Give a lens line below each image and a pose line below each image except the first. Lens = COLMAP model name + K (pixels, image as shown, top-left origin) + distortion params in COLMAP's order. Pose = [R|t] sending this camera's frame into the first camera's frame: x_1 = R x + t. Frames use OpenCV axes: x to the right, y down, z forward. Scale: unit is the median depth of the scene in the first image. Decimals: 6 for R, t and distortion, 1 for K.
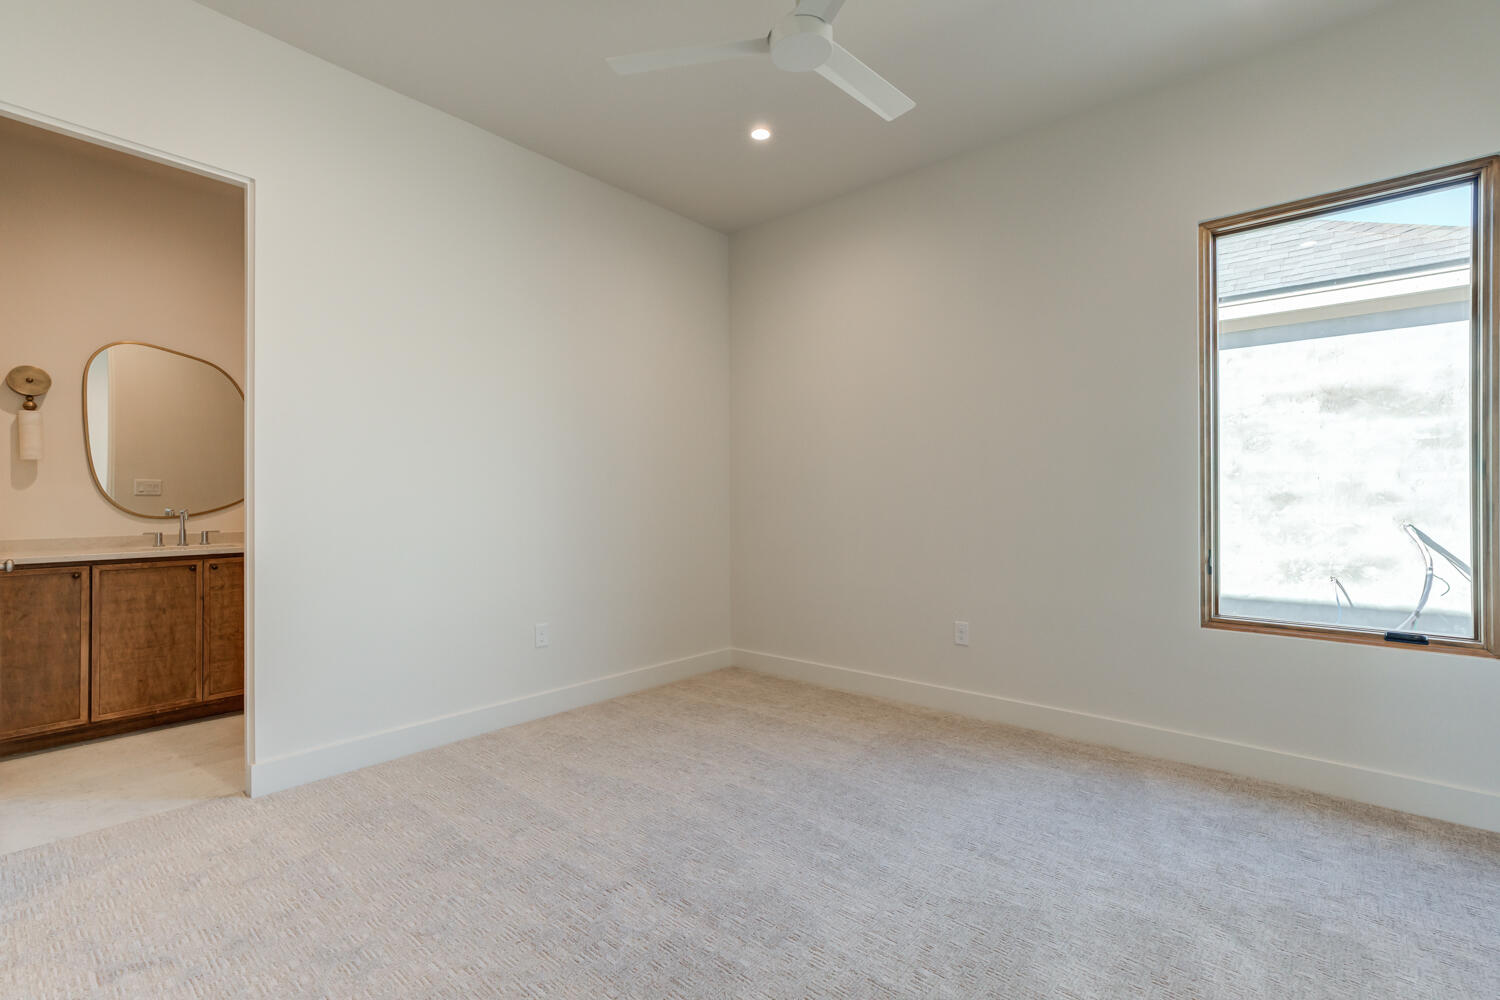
lens RADIAL K [[688.9, 0, 749.1], [0, 688.9, 492.1], [0, 0, 1]] dist [-0.023155, 0.021508]
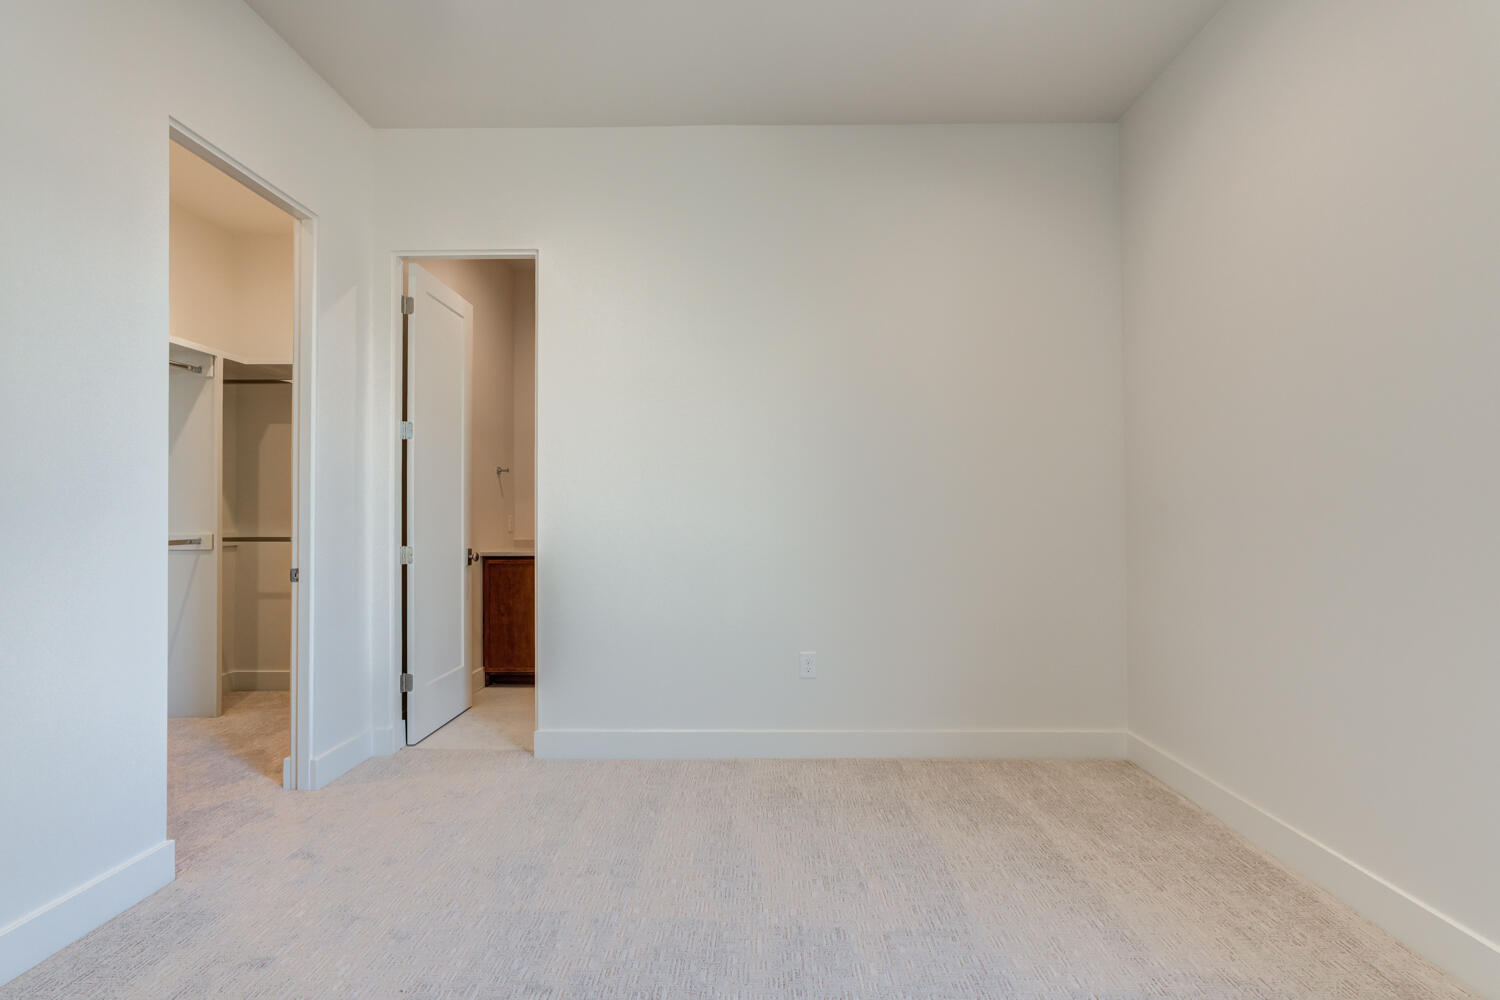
lens RADIAL K [[688.9, 0, 749.1], [0, 688.9, 492.1], [0, 0, 1]] dist [-0.023155, 0.021508]
pose [[0.644749, -0.017924, -0.764184, 0.337839], [0.007055, 0.999822, -0.017498, -0.001841], [0.764362, 0.005890, 0.644761, 0.365757]]
